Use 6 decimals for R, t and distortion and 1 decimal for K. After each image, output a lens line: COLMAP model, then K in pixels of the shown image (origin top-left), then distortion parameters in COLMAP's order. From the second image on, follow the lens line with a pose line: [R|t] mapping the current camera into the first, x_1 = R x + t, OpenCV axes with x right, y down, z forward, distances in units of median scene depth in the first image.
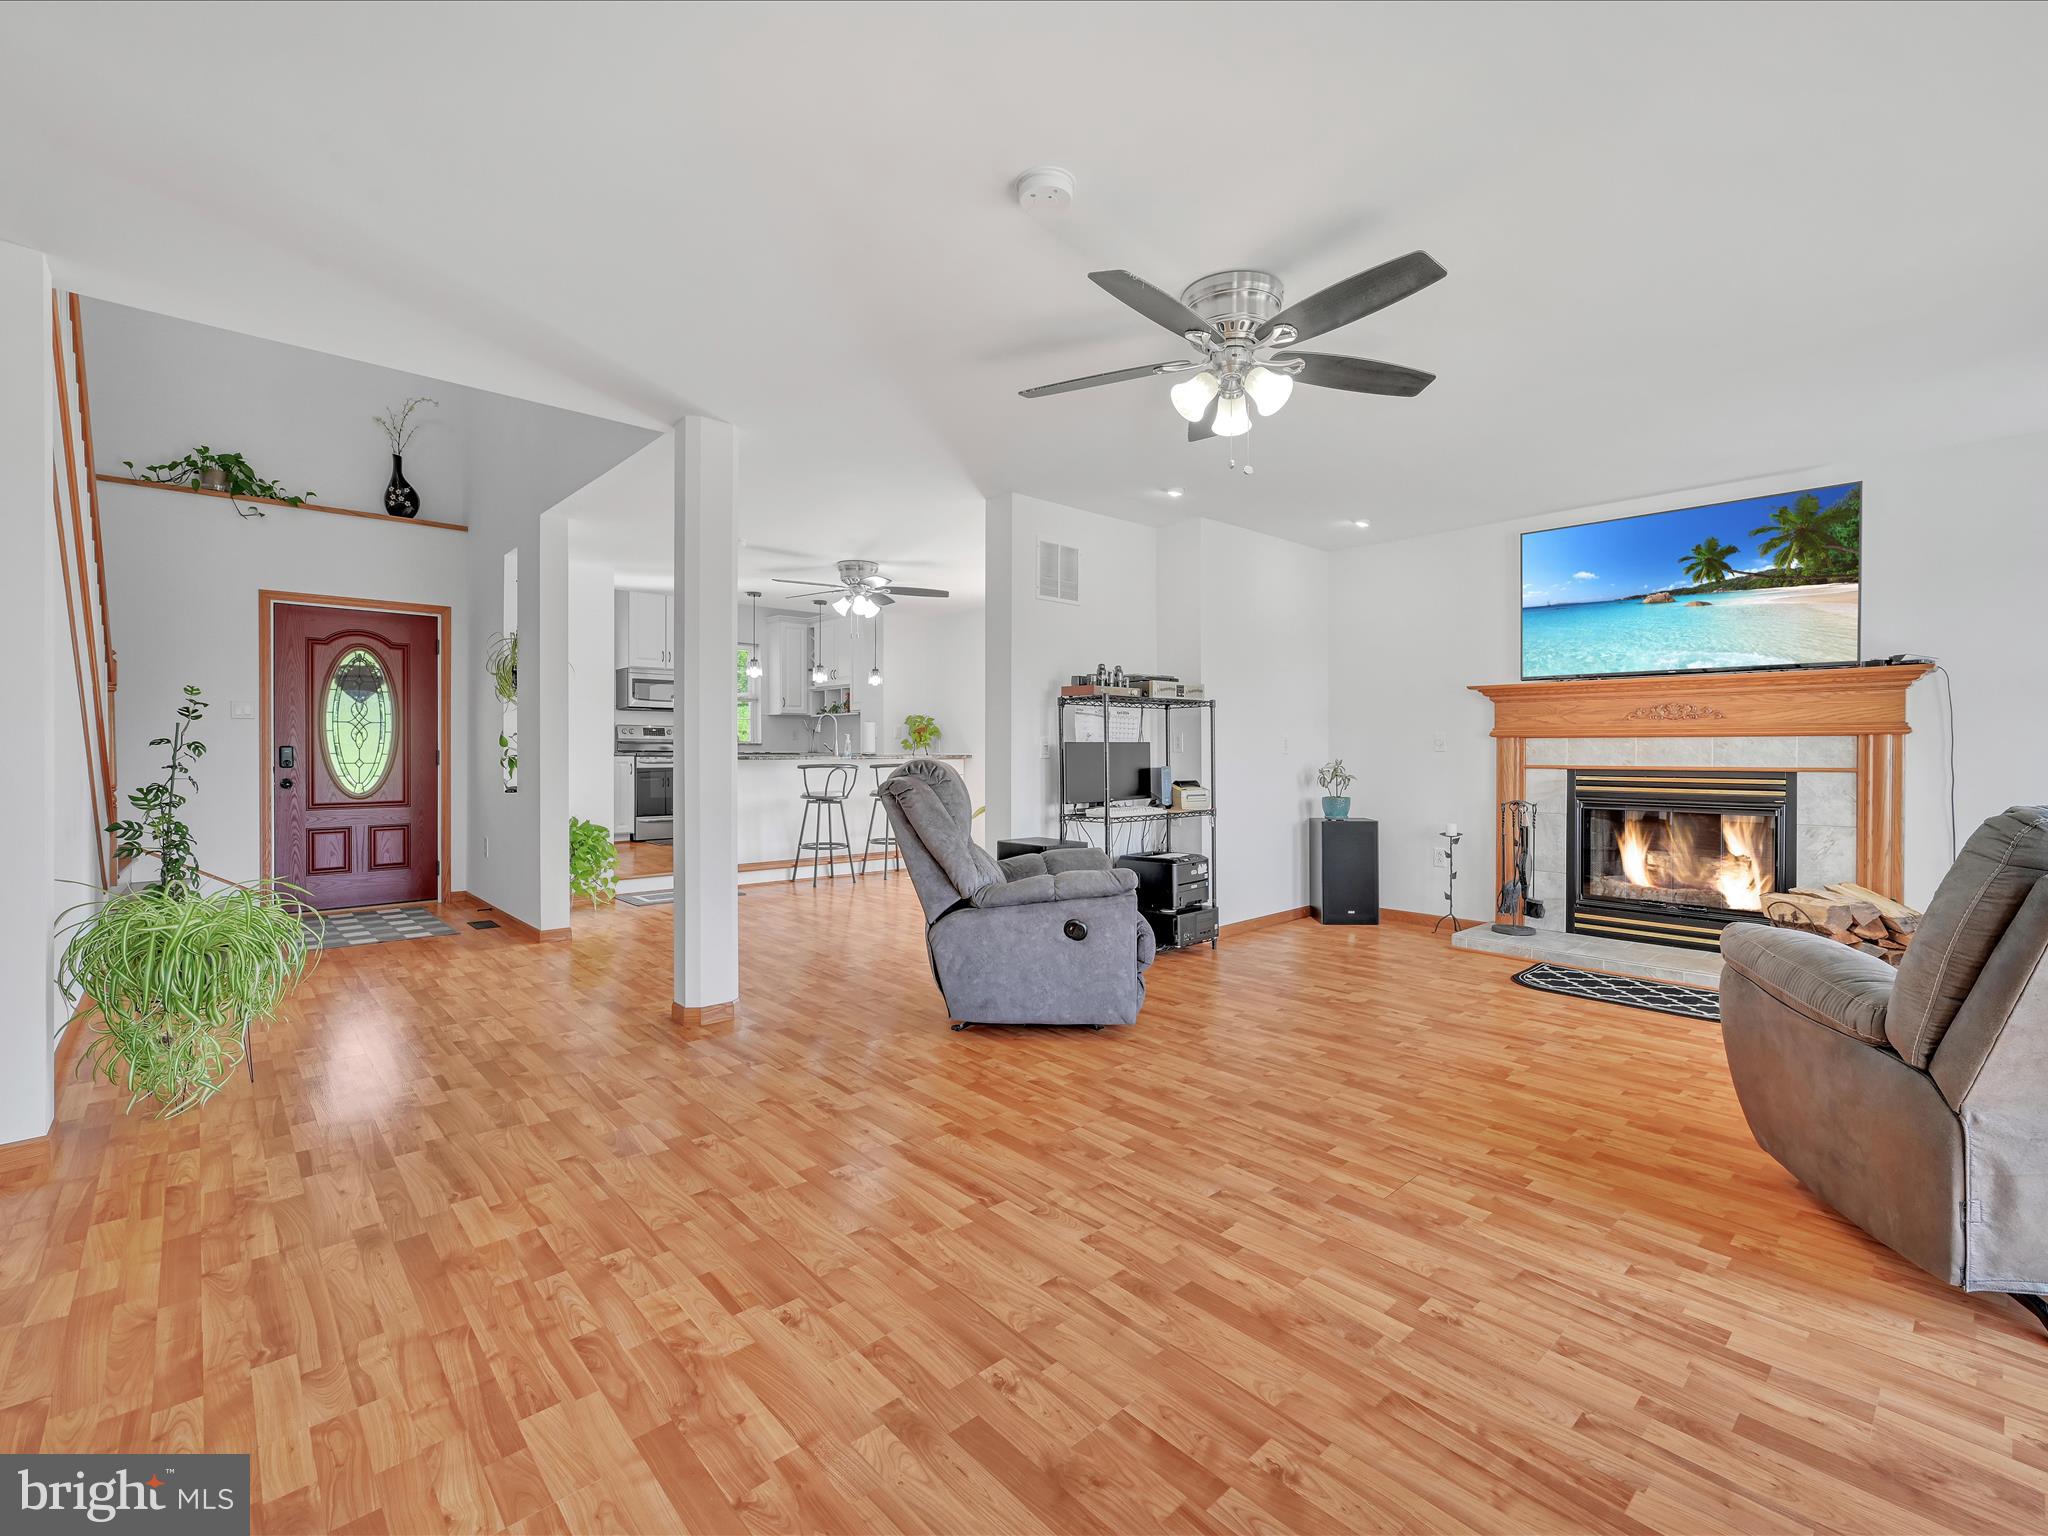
lens RADIAL K [[934.4, 0, 1020.9], [0, 934.4, 756.6], [0, 0, 1]] dist [-0.003080, -0.000310]
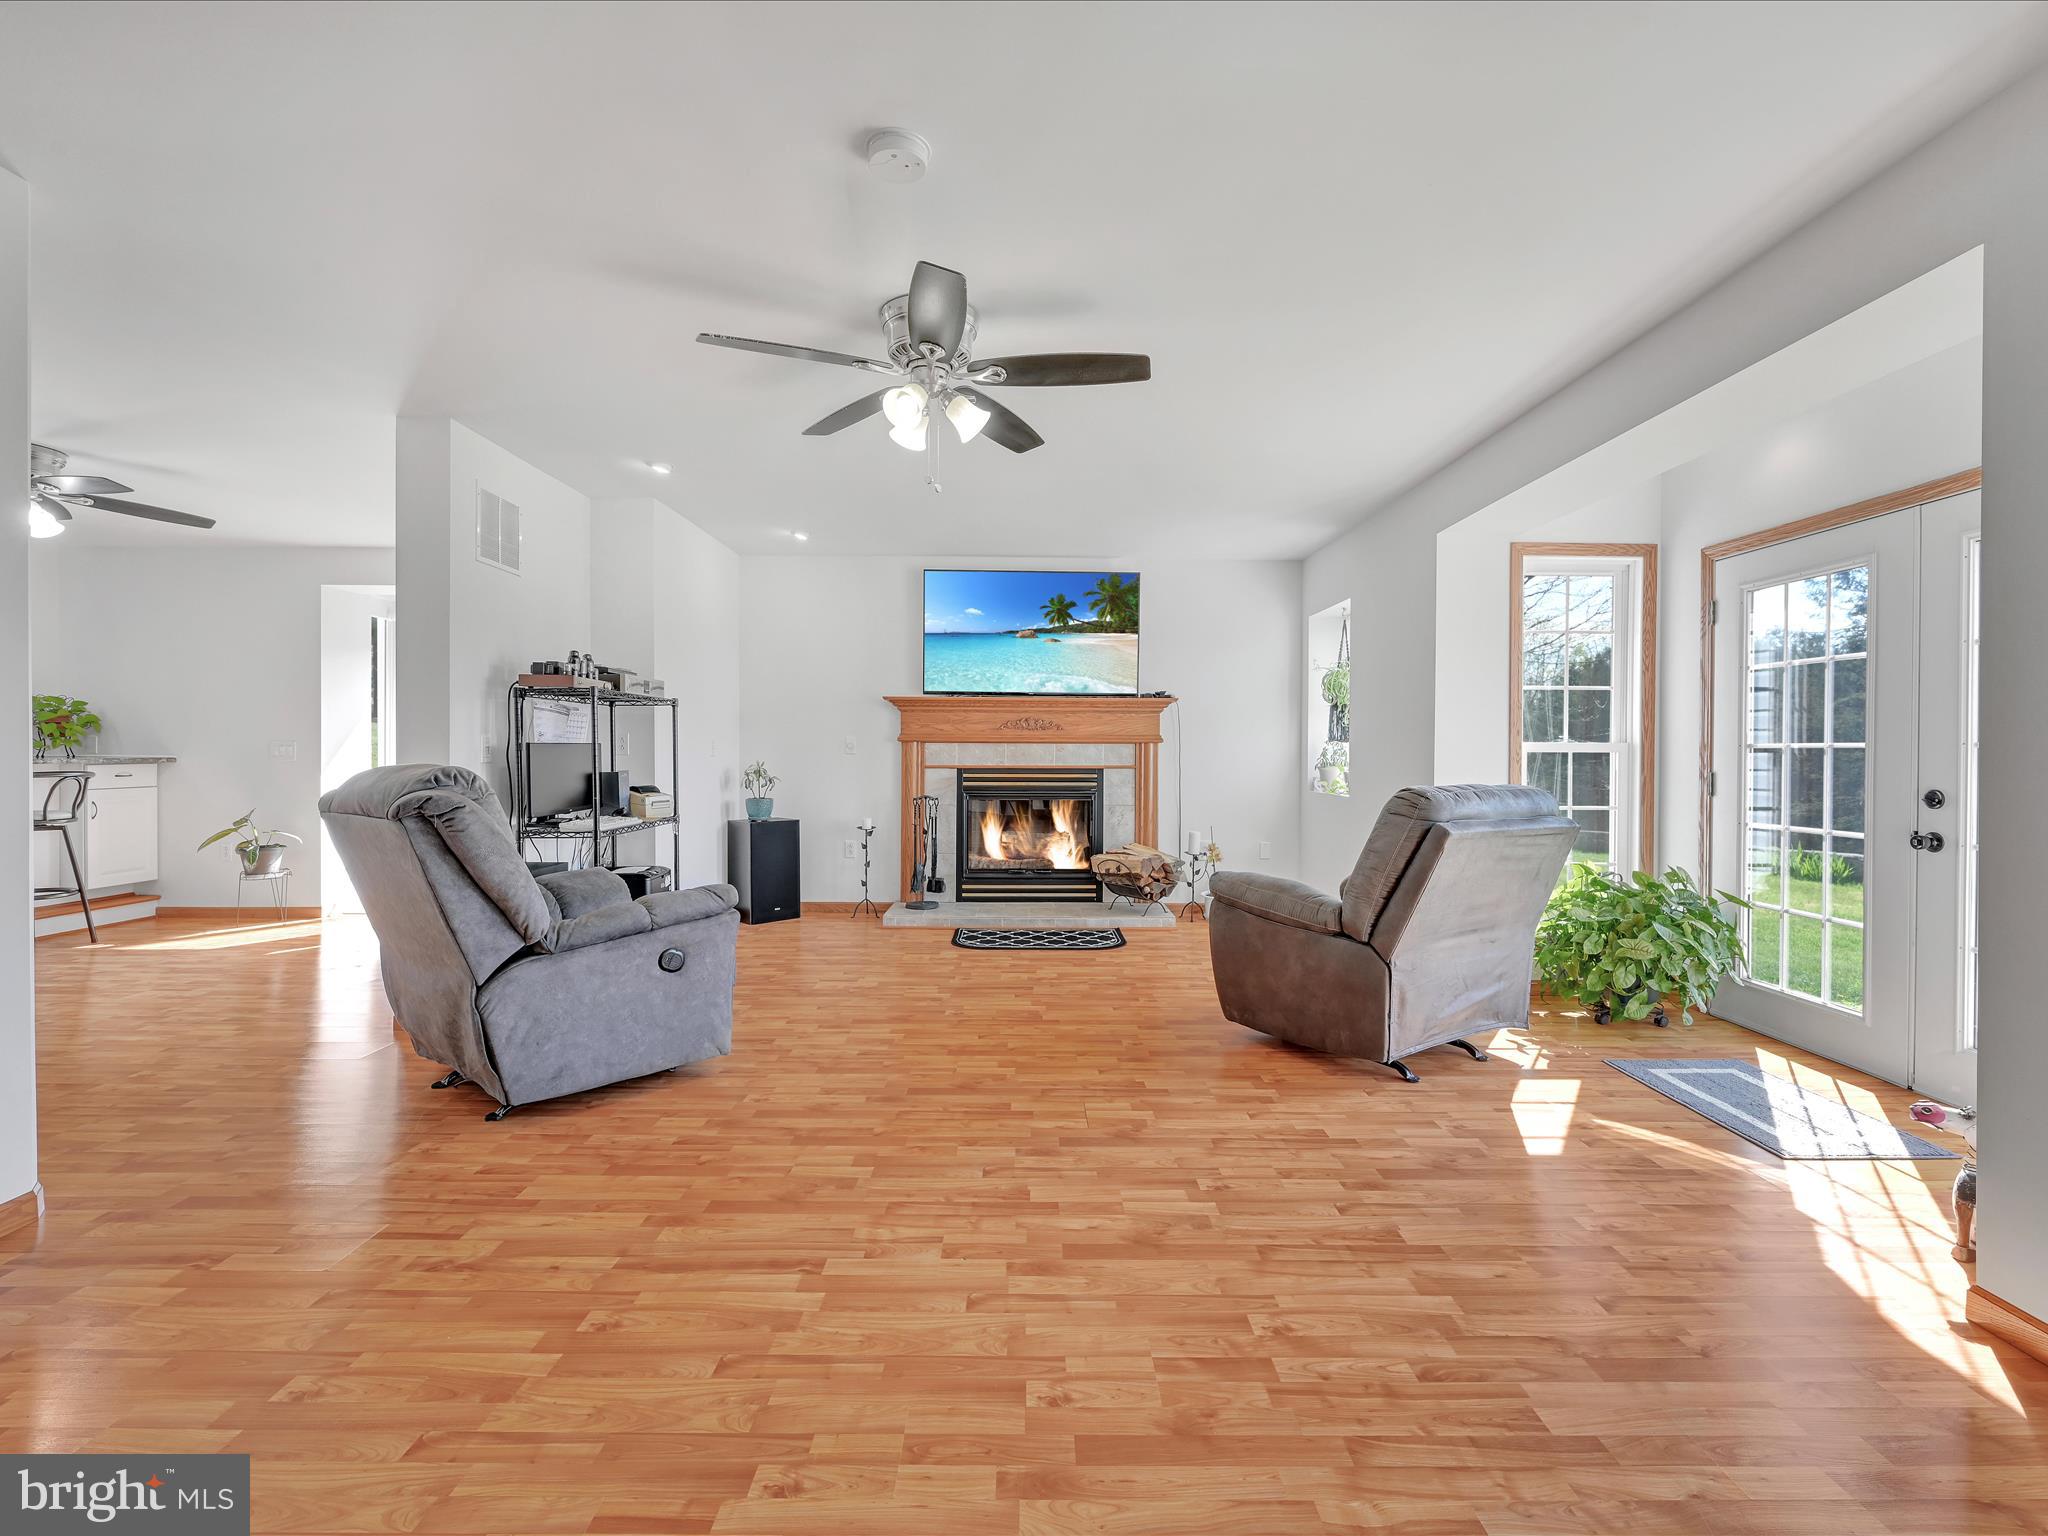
lens RADIAL K [[915.5, 0, 1056.1], [0, 915.5, 762.9], [0, 0, 1]] dist [-0.001374, -0.000115]
pose [[0.654665, -0.007082, 0.755886, -0.351754], [0.002269, 0.999970, 0.007404, -0.003562], [-0.755916, -0.003132, 0.654662, 0.174464]]
